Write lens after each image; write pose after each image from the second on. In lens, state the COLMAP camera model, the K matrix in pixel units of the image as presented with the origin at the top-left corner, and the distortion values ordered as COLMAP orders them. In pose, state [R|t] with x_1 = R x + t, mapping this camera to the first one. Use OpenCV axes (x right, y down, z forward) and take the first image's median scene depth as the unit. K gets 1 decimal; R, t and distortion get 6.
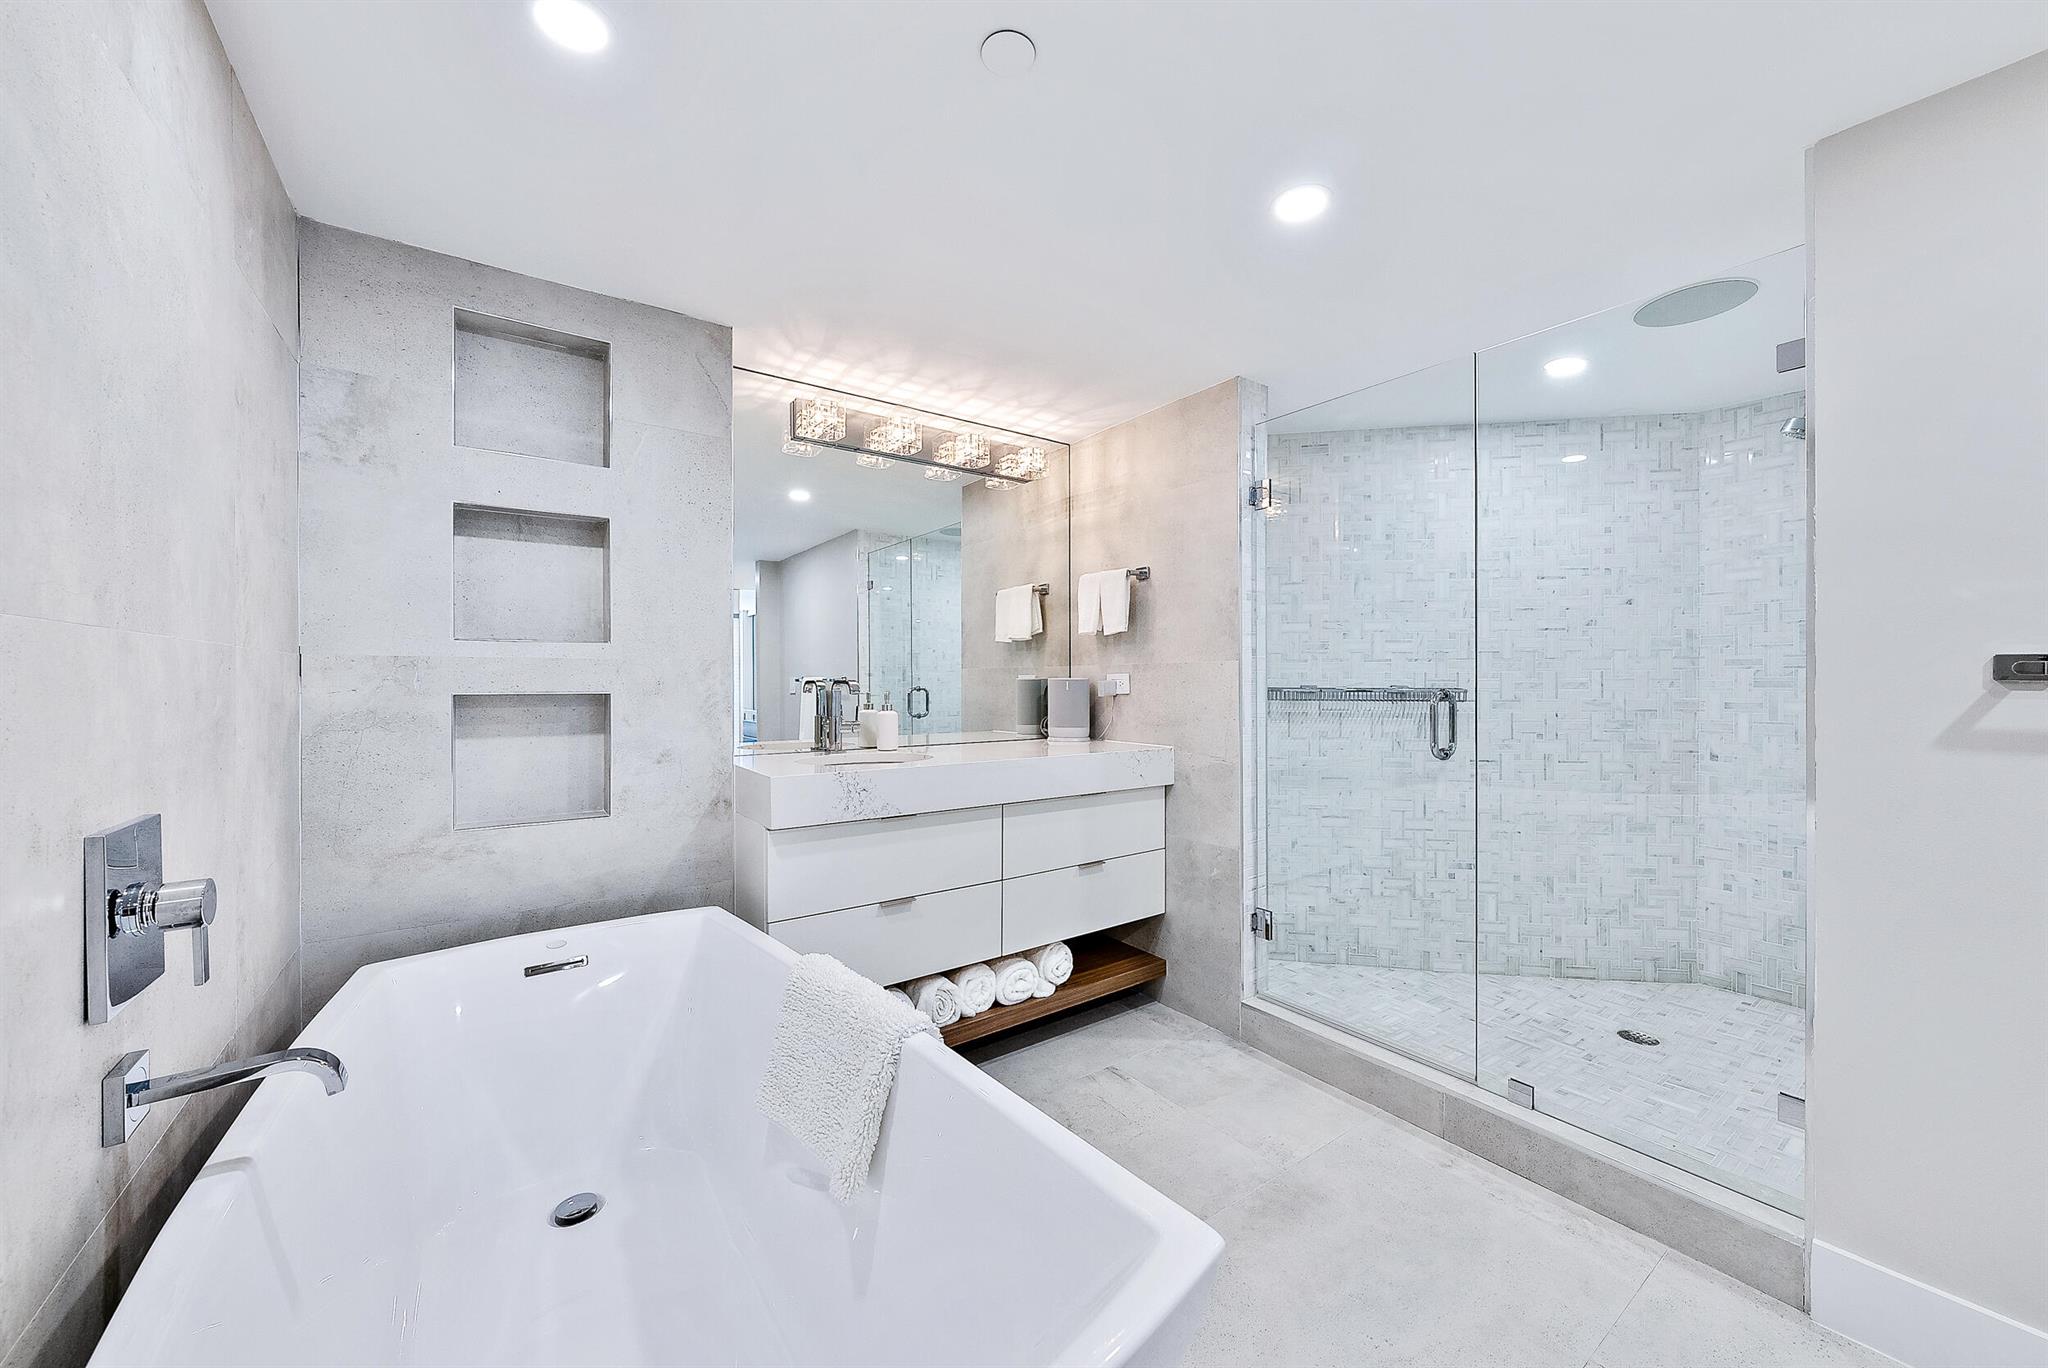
lens RADIAL K [[748.4, 0, 1024.0], [0, 748.4, 684.0], [0, 0, 1]] dist [-0.001216, -0.000135]
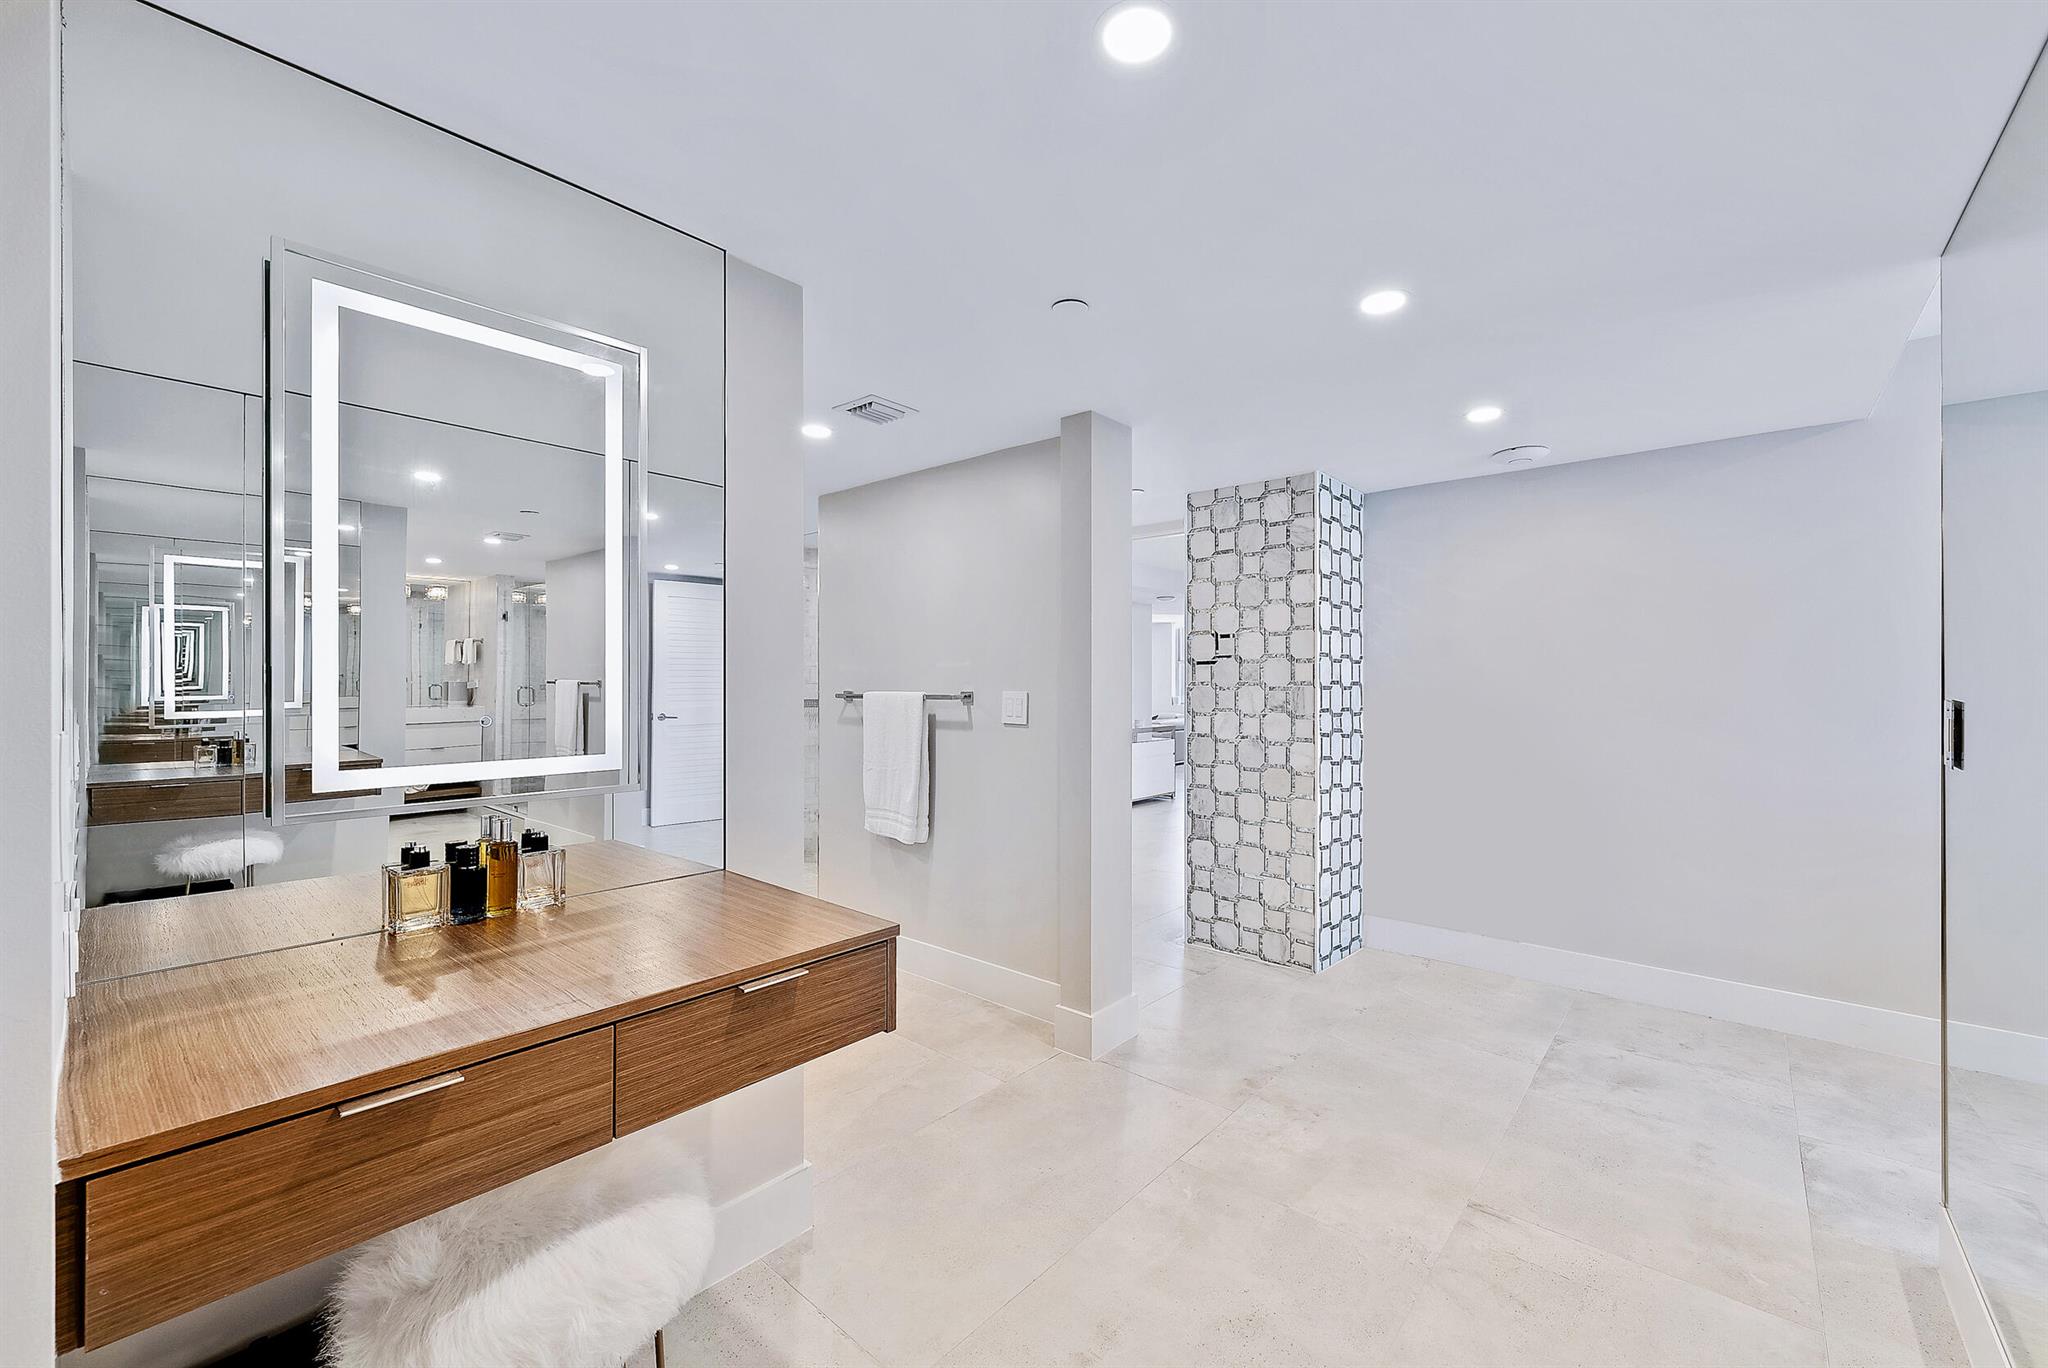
lens RADIAL K [[815.5, 0, 1016.5], [0, 815.5, 673.7], [0, 0, 1]] dist [0.008001, 0.000507]
pose [[0.975274, 0.006571, 0.220902, 1.493404], [-0.004315, 0.999933, -0.010695, -0.013412], [-0.220957, 0.009478, 0.975237, -2.387217]]
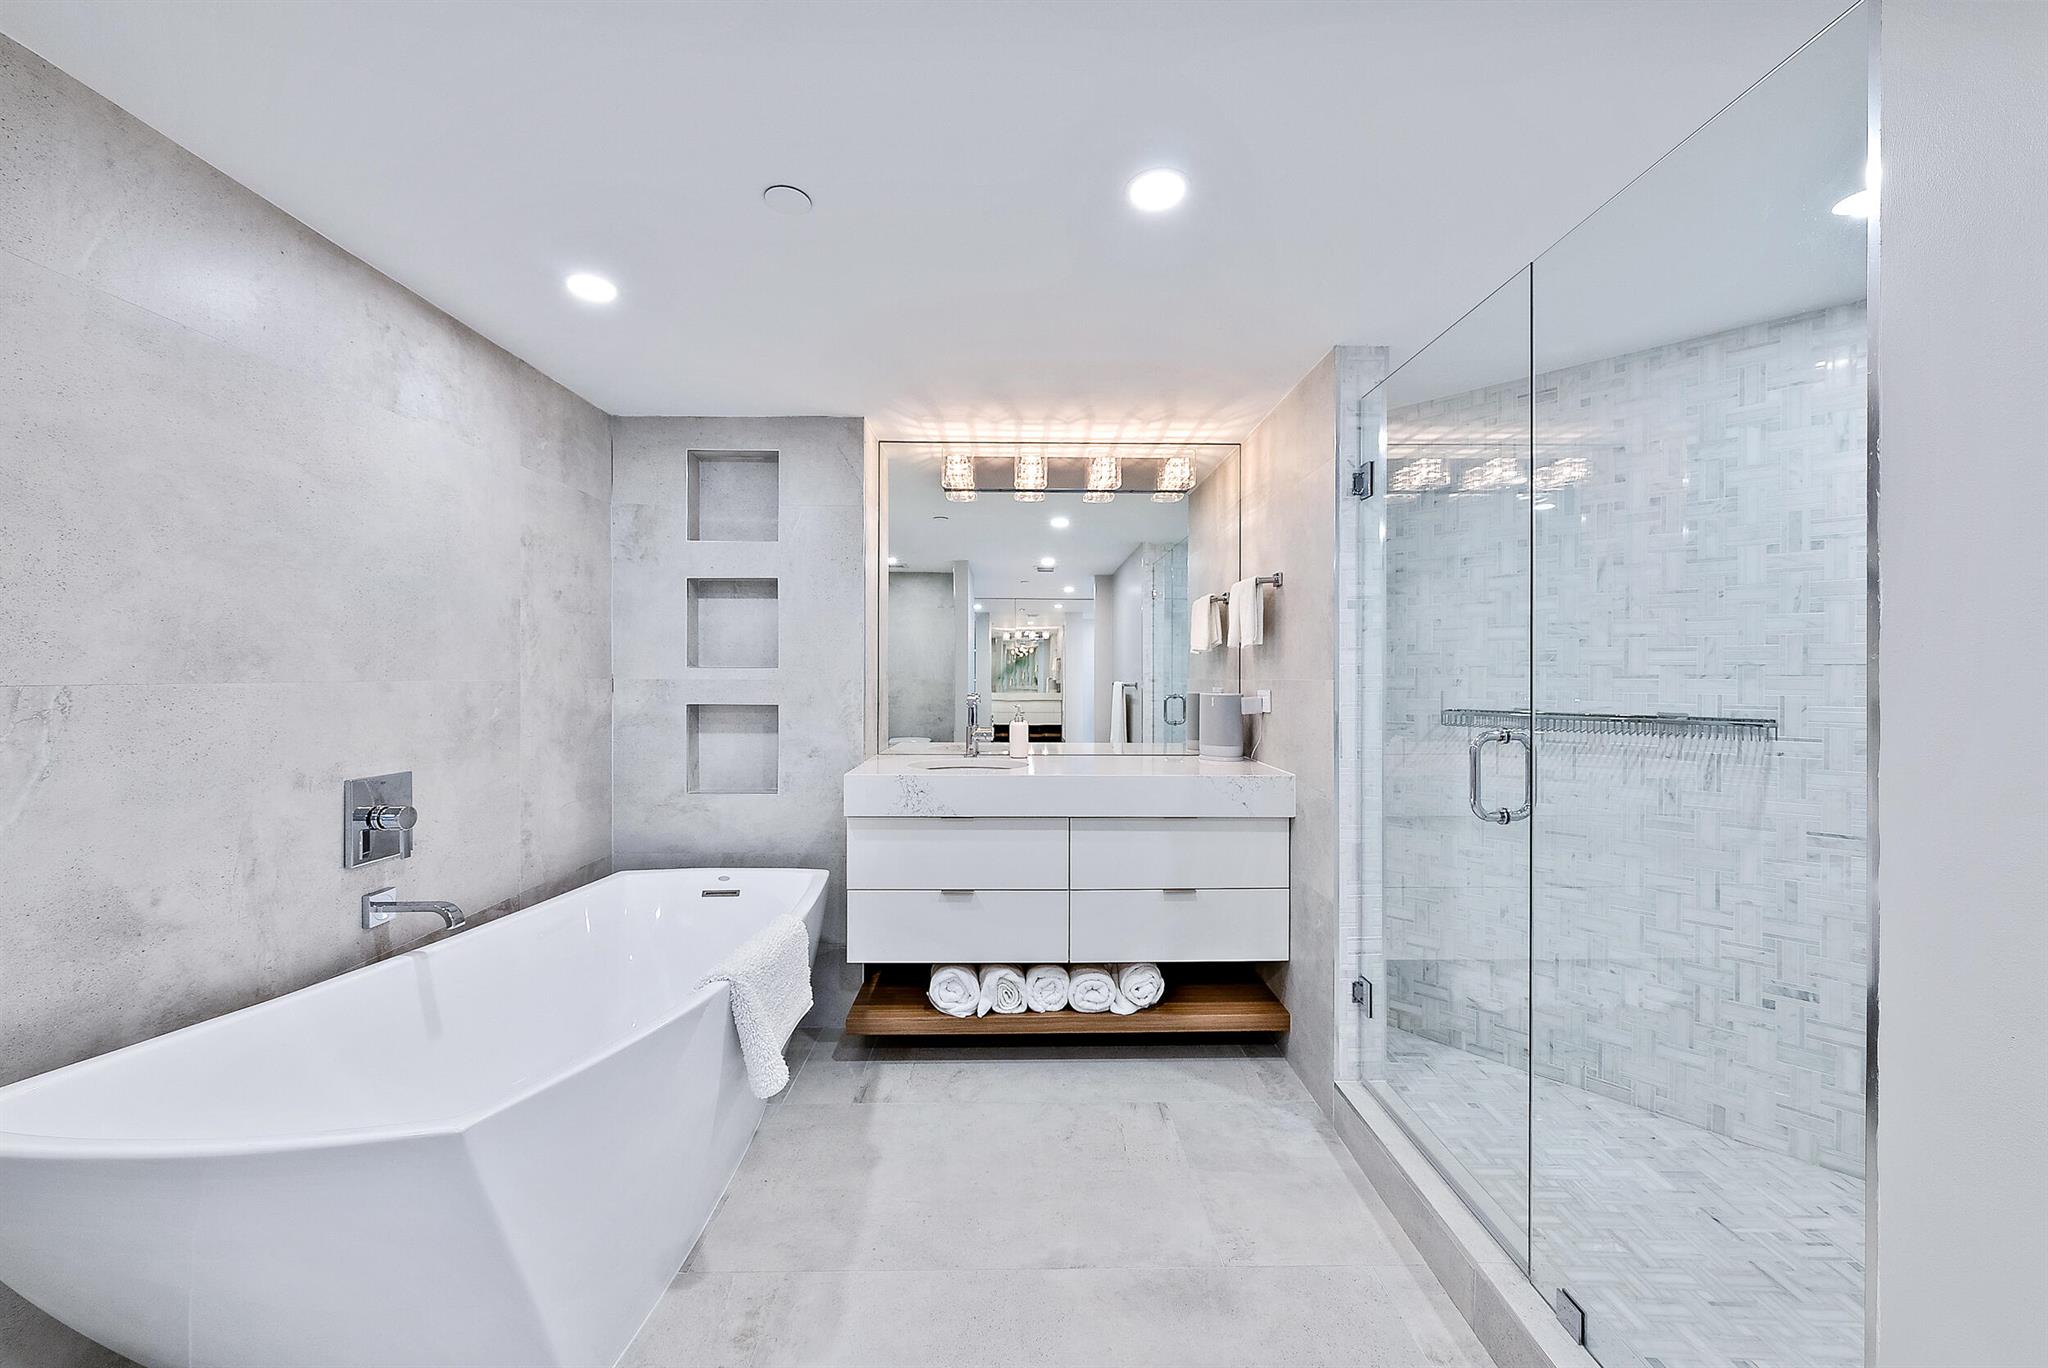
lens RADIAL K [[735.9, 0, 1021.4], [0, 735.9, 679.4], [0, 0, 1]] dist [-0.001318, -0.000262]
pose [[0.823584, 0.006644, -0.567155, 0.463508], [-0.006772, 0.999975, 0.001880, -0.031056], [0.567154, 0.002292, 0.823609, 0.108034]]
